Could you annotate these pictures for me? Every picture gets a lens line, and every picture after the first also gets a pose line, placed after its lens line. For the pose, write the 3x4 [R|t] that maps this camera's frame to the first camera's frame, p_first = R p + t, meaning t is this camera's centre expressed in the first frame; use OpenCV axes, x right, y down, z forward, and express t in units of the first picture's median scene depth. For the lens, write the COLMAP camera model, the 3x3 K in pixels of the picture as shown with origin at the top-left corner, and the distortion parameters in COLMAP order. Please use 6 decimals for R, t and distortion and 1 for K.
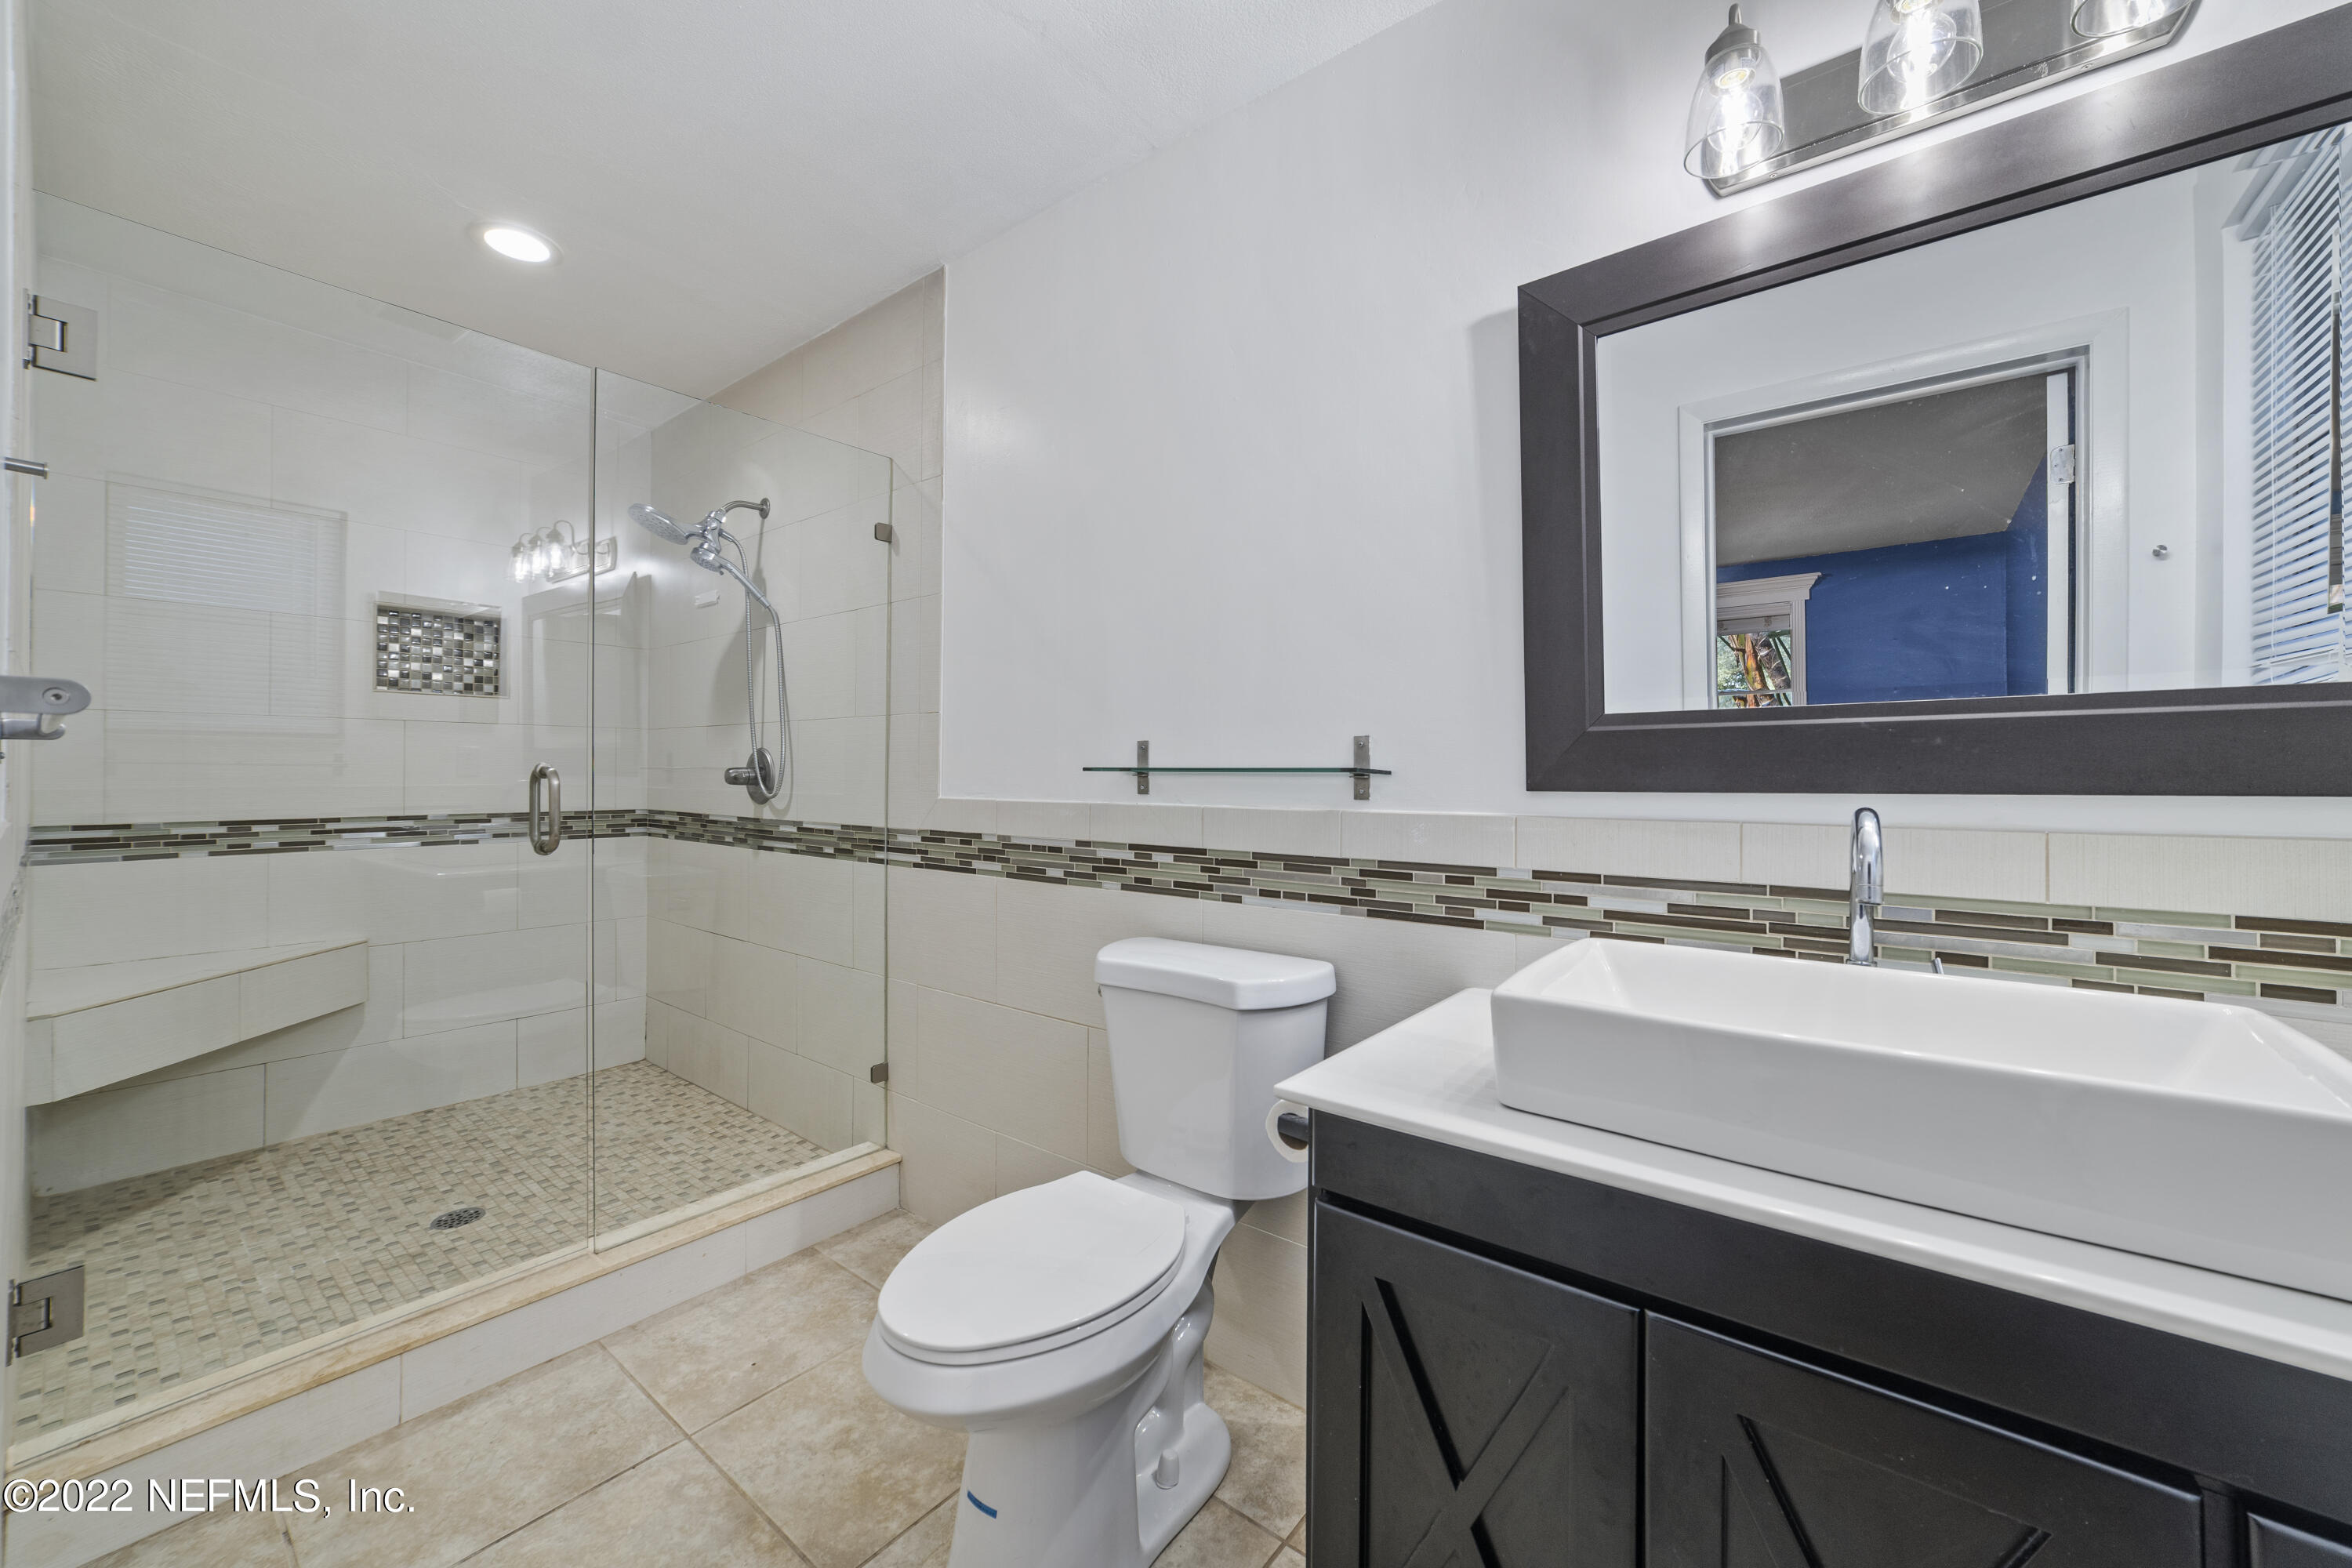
lens RADIAL K [[904.2, 0, 1175.5], [0, 904.2, 772.9], [0, 0, 1]] dist [-0.018535, 0.009444]
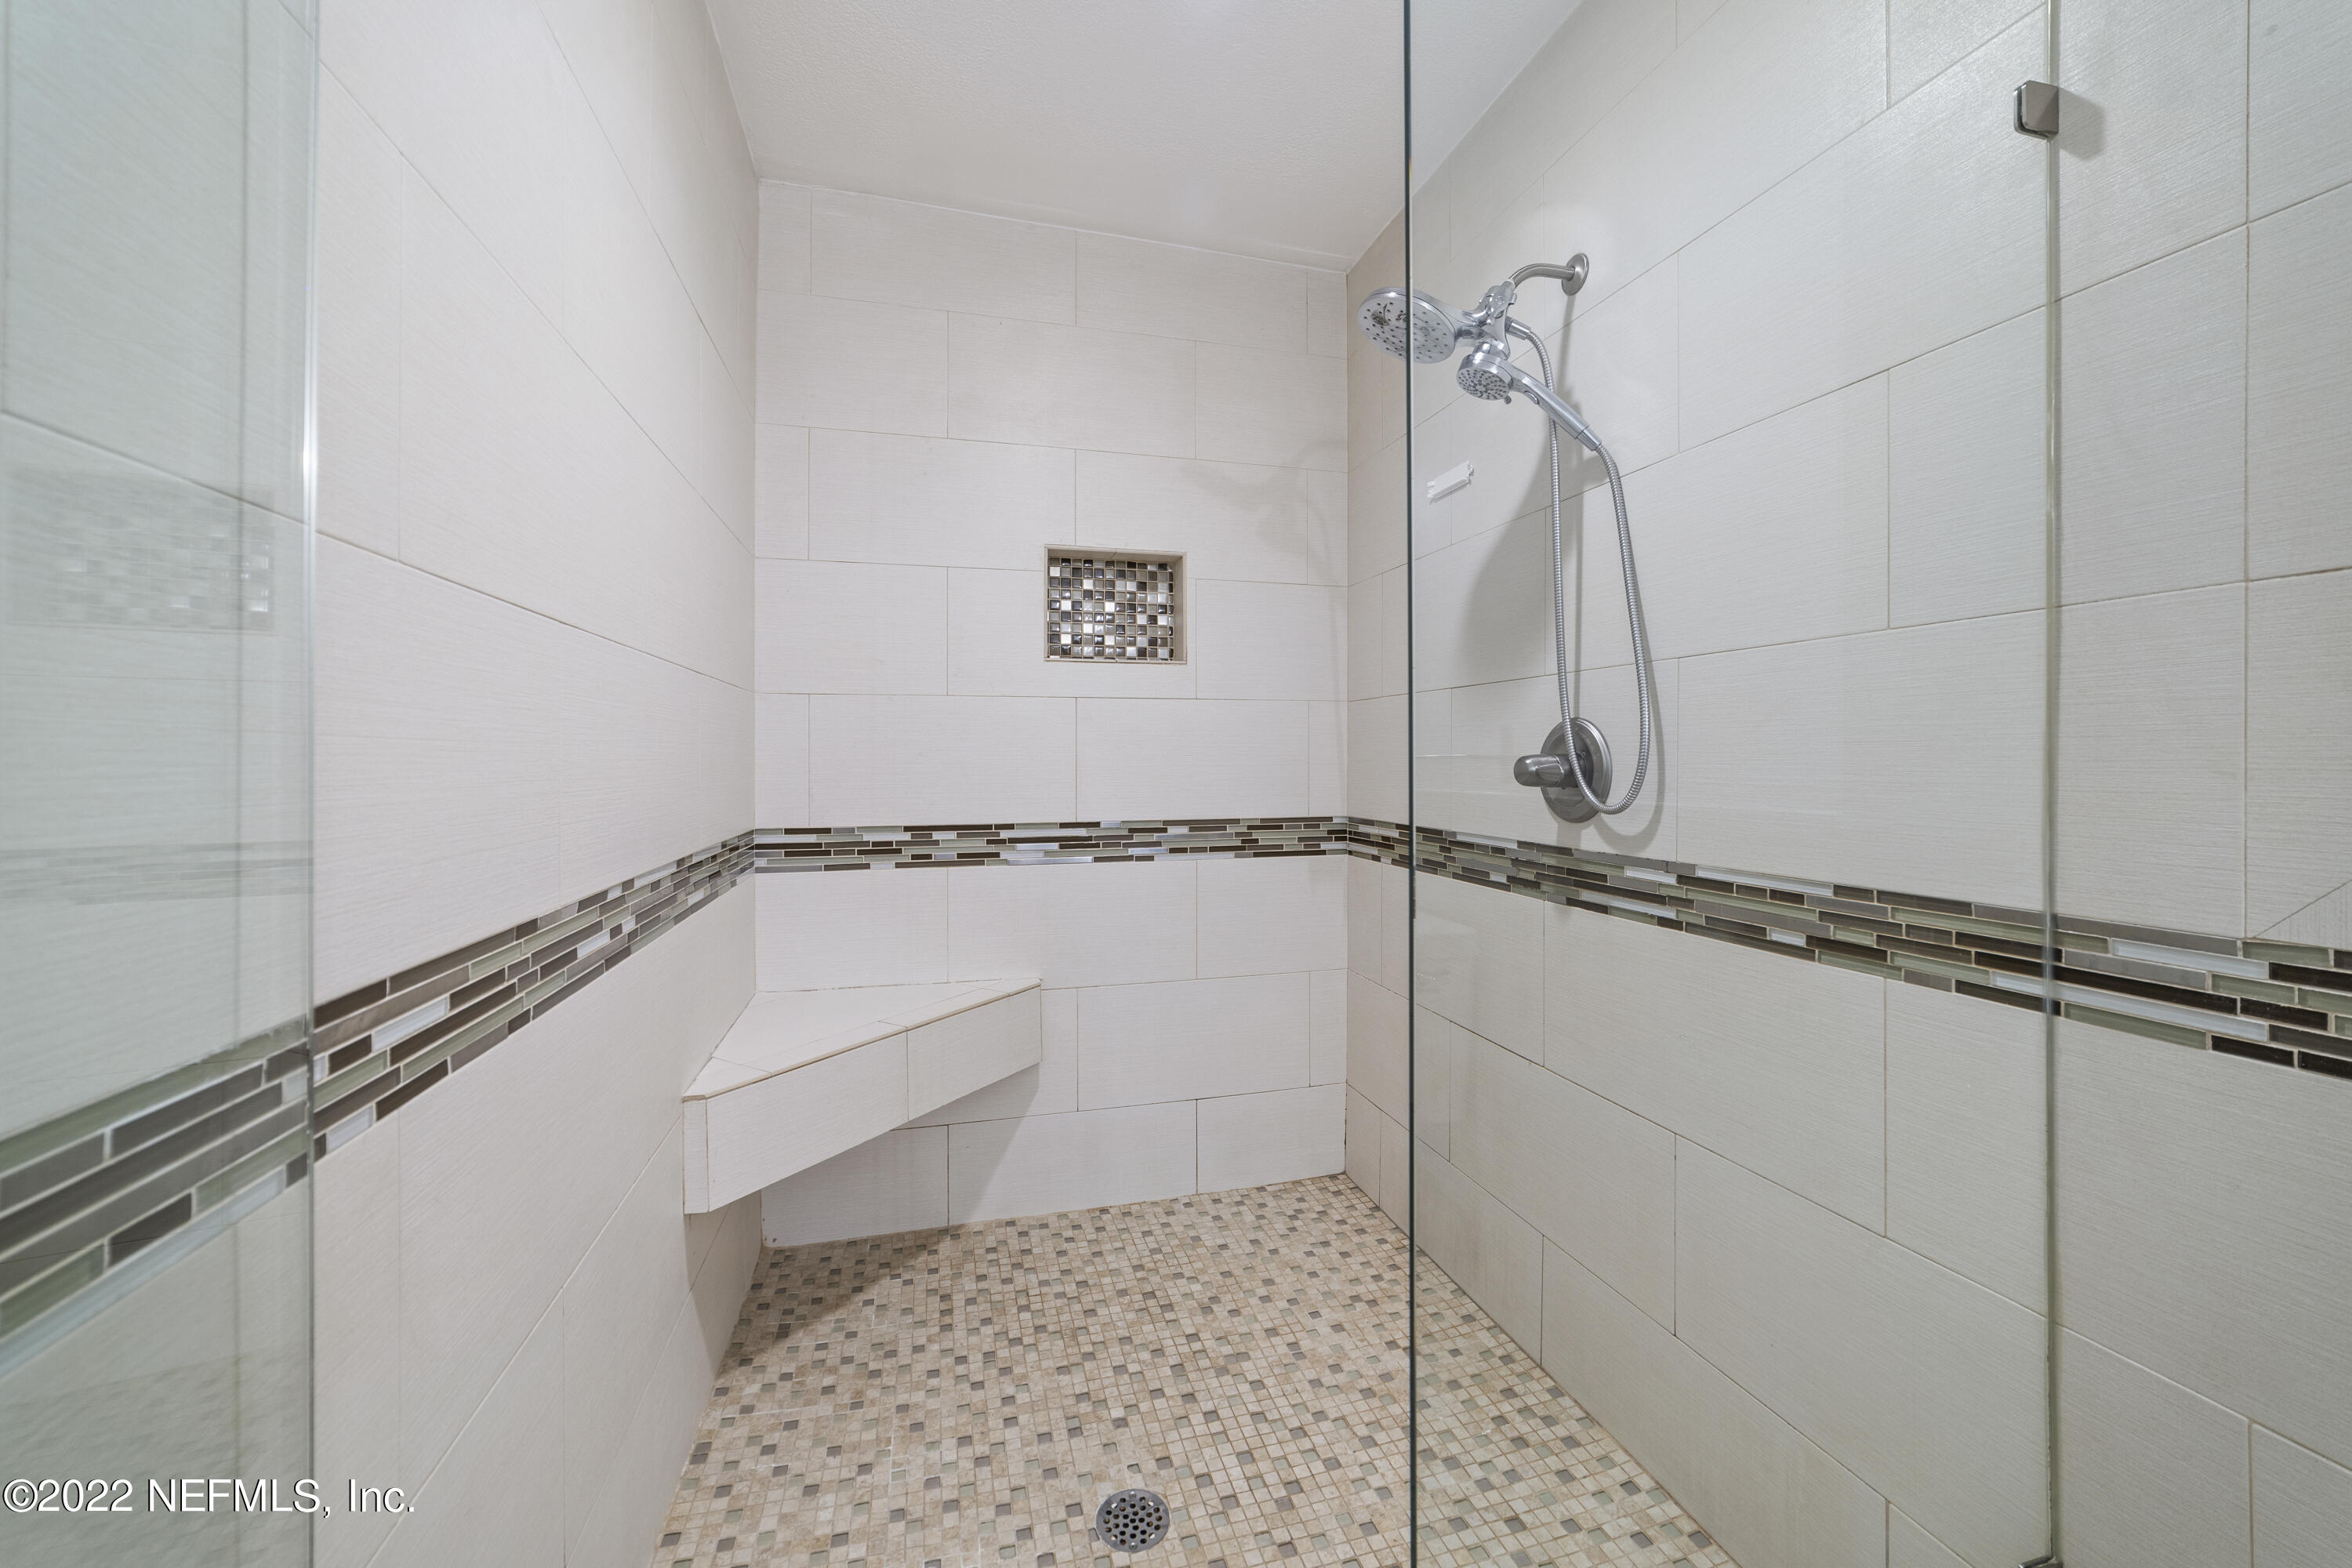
lens RADIAL K [[904.2, 0, 1175.5], [0, 904.2, 772.9], [0, 0, 1]] dist [-0.018535, 0.009444]
pose [[0.807167, 0.001585, -0.590321, -0.356028], [0.005823, 0.999926, 0.010648, -0.001983], [0.590294, -0.012032, 0.807098, 0.451913]]
